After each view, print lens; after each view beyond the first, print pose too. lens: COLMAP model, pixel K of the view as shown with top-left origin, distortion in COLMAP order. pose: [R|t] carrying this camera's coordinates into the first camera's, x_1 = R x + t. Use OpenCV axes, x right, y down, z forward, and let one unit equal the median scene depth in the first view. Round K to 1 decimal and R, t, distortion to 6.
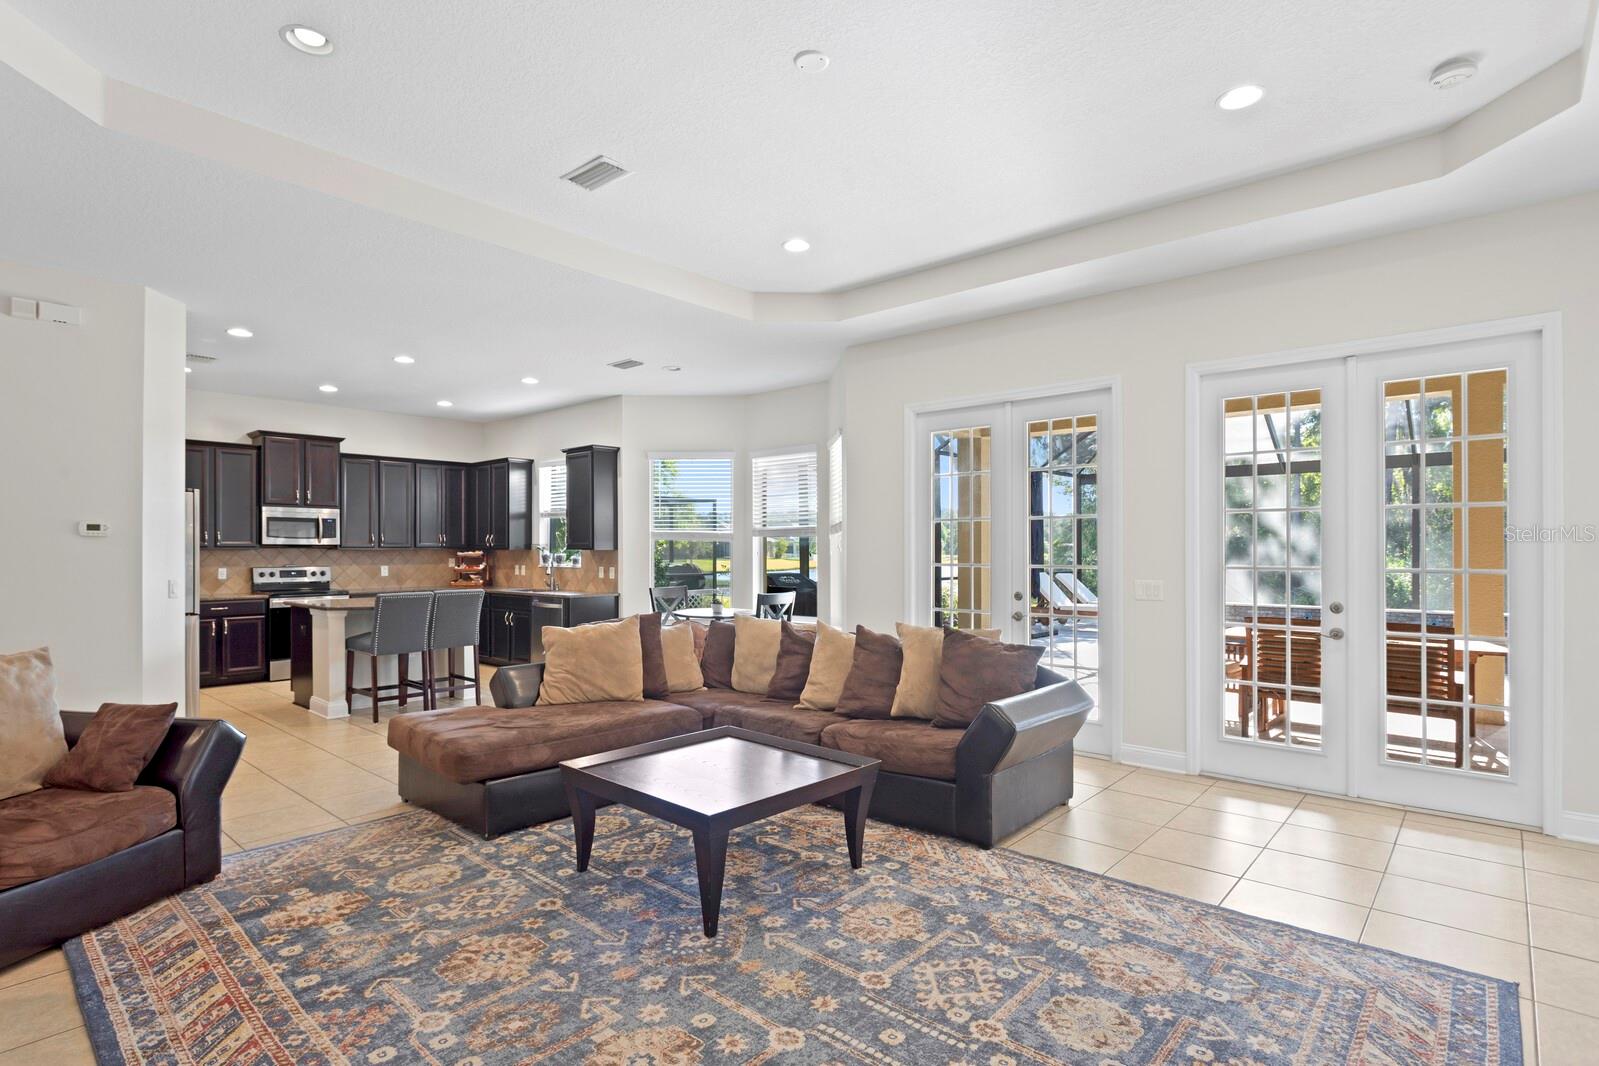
lens RADIAL K [[799.0, 0, 789.8], [0, 799.0, 553.8], [0, 0, 1]] dist [-0.016663, 0.006202]
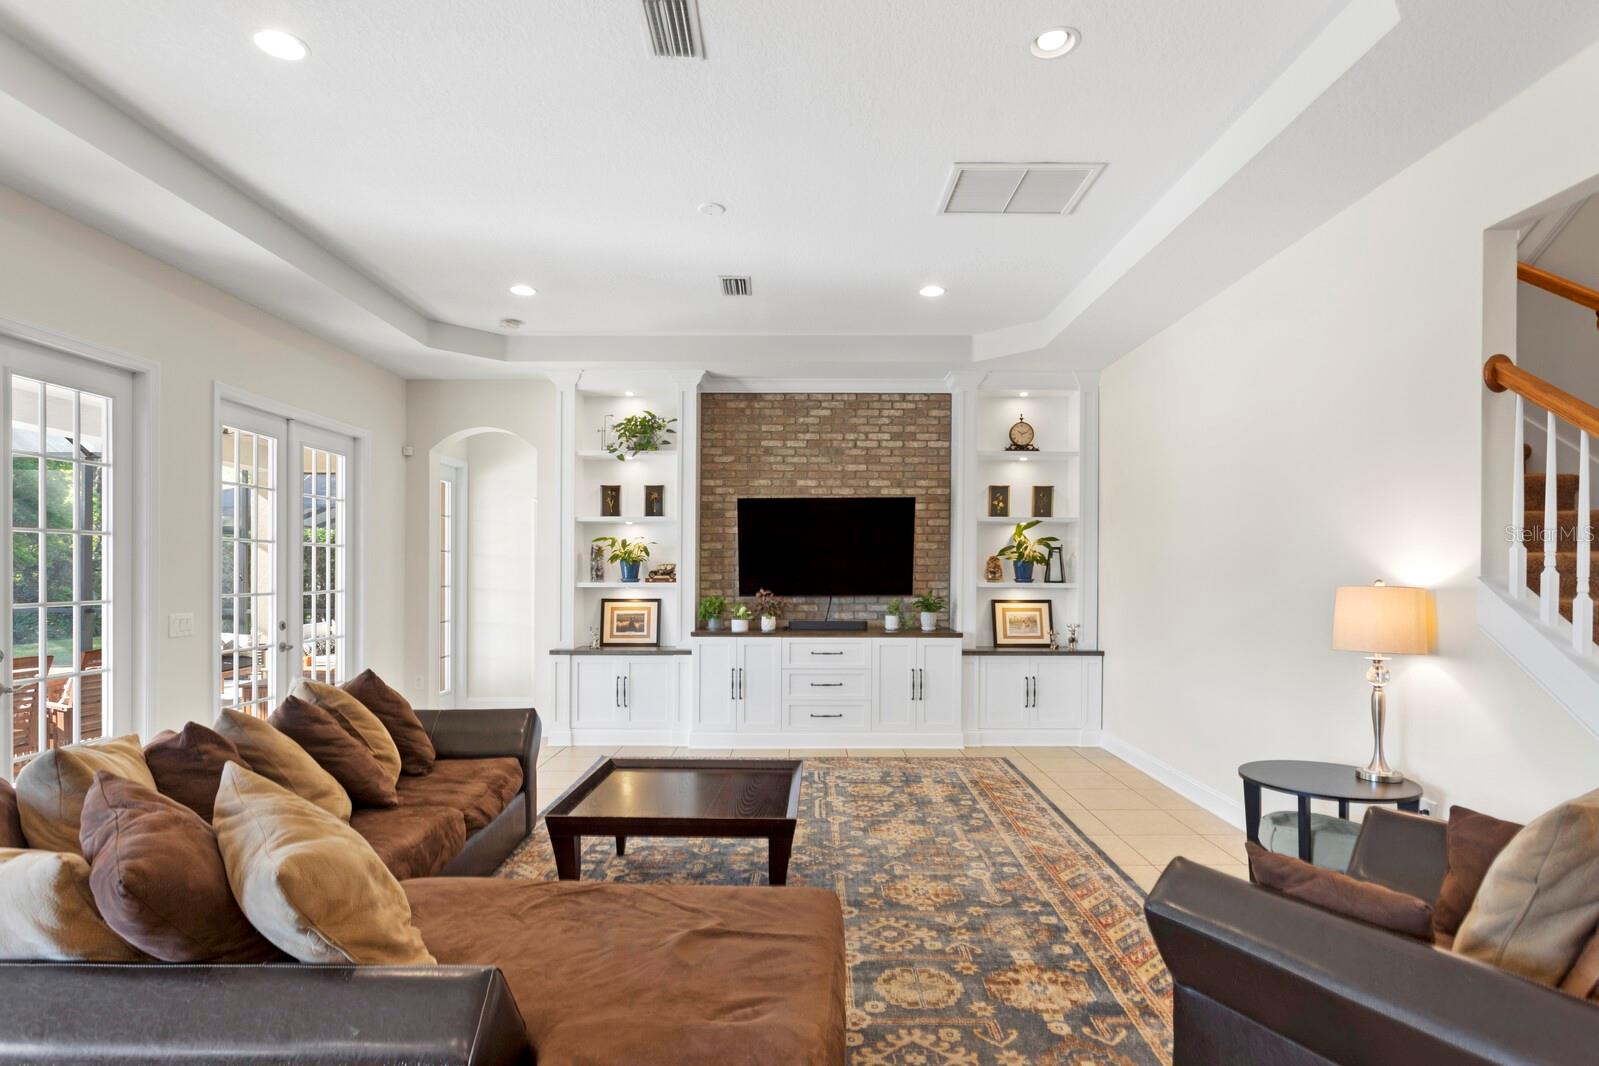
lens RADIAL K [[799.0, 0, 801.4], [0, 799.0, 577.4], [0, 0, 1]] dist [-0.016663, 0.006202]
pose [[-0.665160, -0.008025, 0.746657, -0.385032], [0.001864, 0.999921, 0.012408, -0.008726], [-0.746698, 0.009645, -0.665093, 0.636814]]
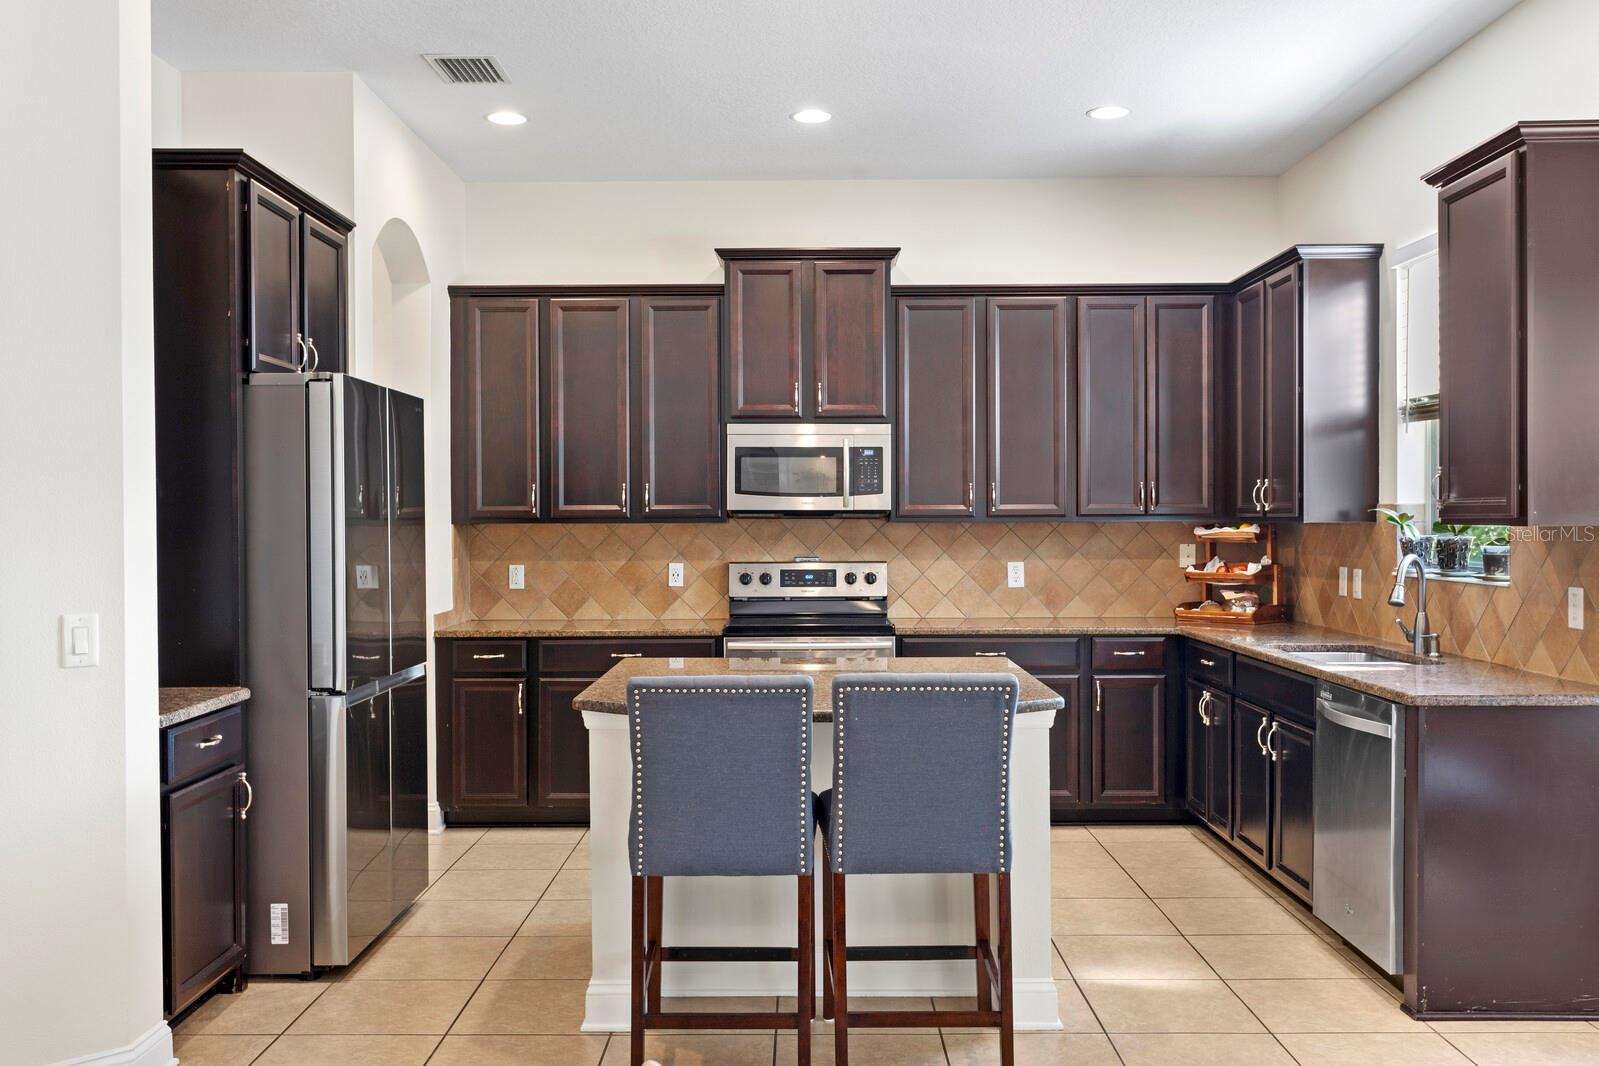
lens RADIAL K [[1420.5, 0, 776.6], [0, 1420.5, 533.4], [0, 0, 1]] dist [-0.002887, 0.022820]
pose [[0.650429, 0.007569, -0.759529, -0.049871], [-0.001395, 0.999961, 0.008770, -0.006245], [0.759566, -0.004645, 0.650414, 0.510224]]
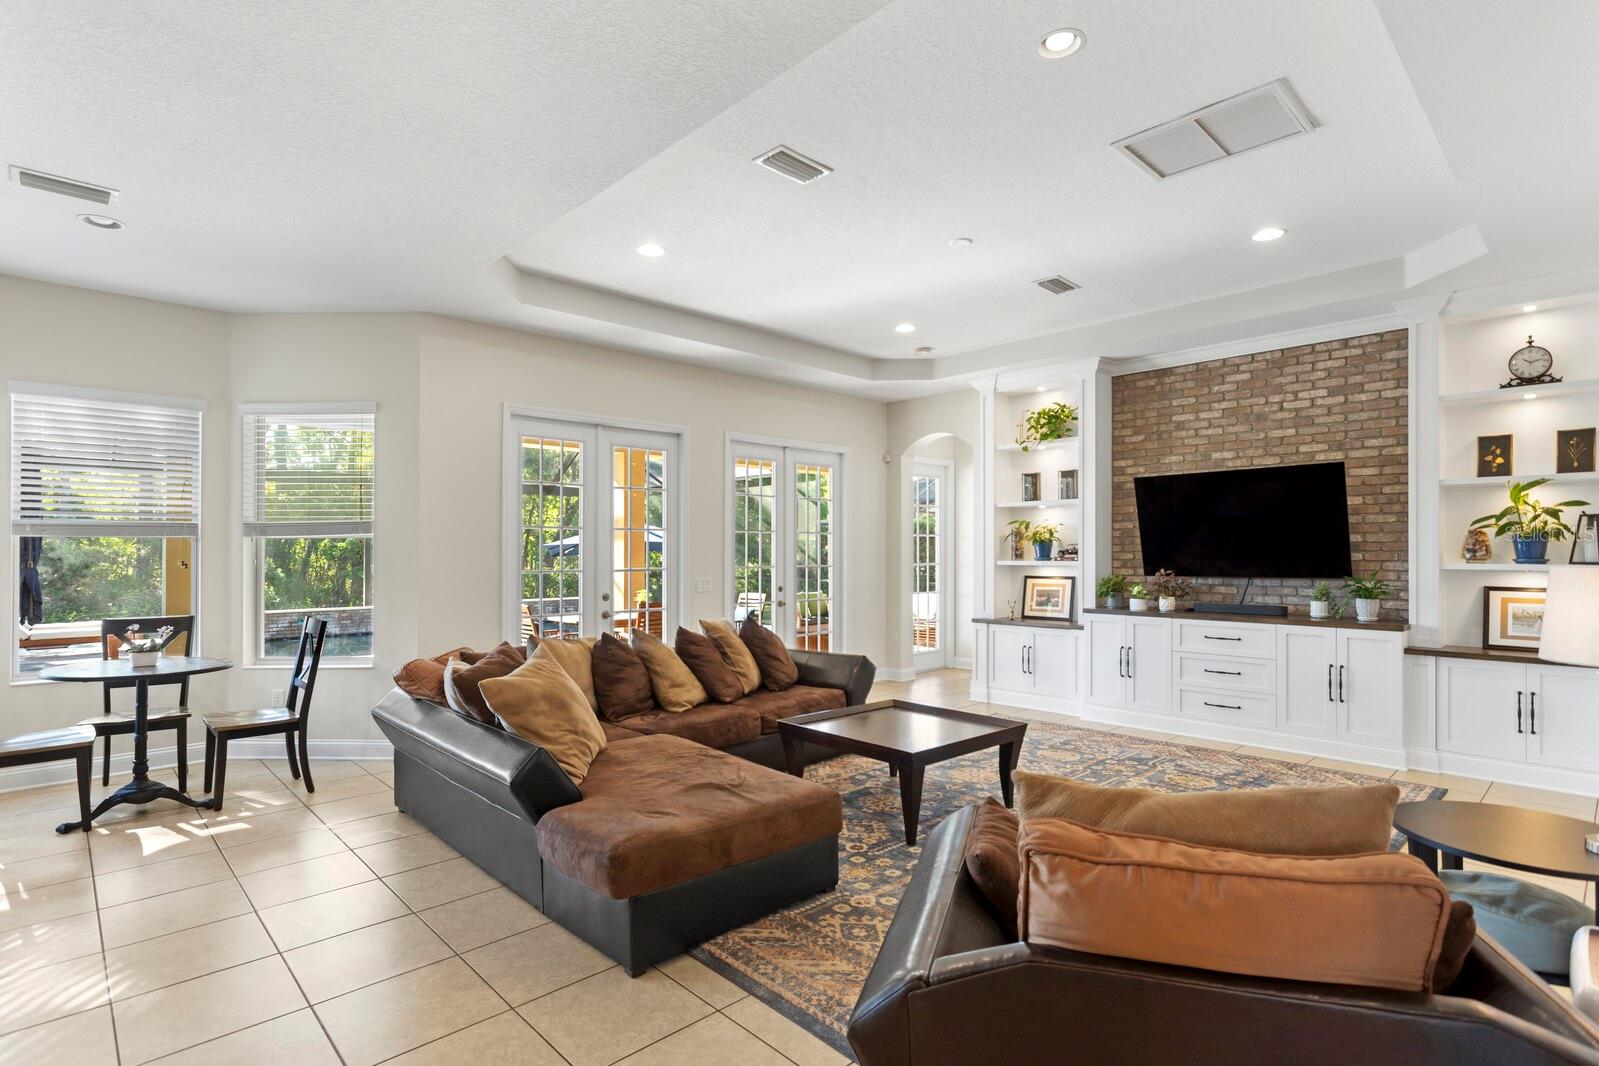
lens RADIAL K [[799.0, 0, 810.4], [0, 799.0, 538.6], [0, 0, 1]] dist [-0.016663, 0.006202]
pose [[0.074075, 0.016555, 0.997115, -0.559292], [0.007389, 0.999826, -0.017149, -0.005697], [-0.997225, 0.008638, 0.073939, 0.422826]]
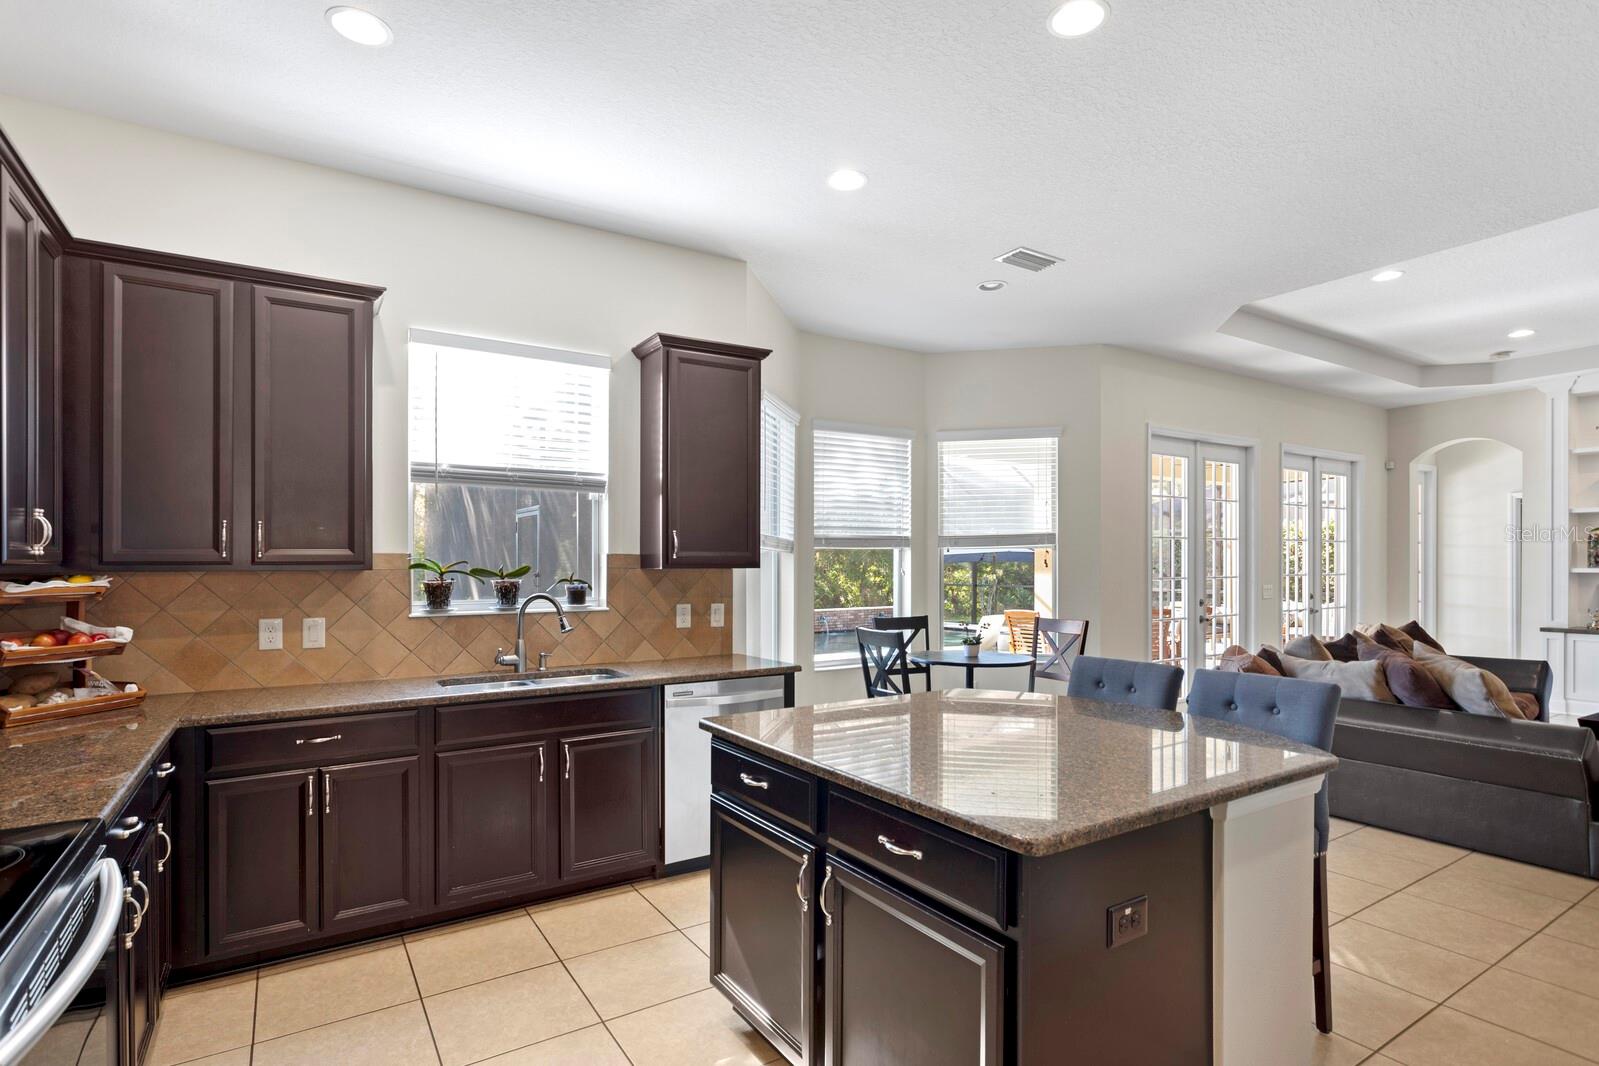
lens RADIAL K [[799.0, 0, 800.9], [0, 799.0, 562.1], [0, 0, 1]] dist [-0.016663, 0.006202]
pose [[0.274693, 0.001050, 0.961531, -0.707645], [0.010044, 0.999942, -0.003962, -0.006430], [-0.961479, 0.010746, 0.274667, 0.847937]]
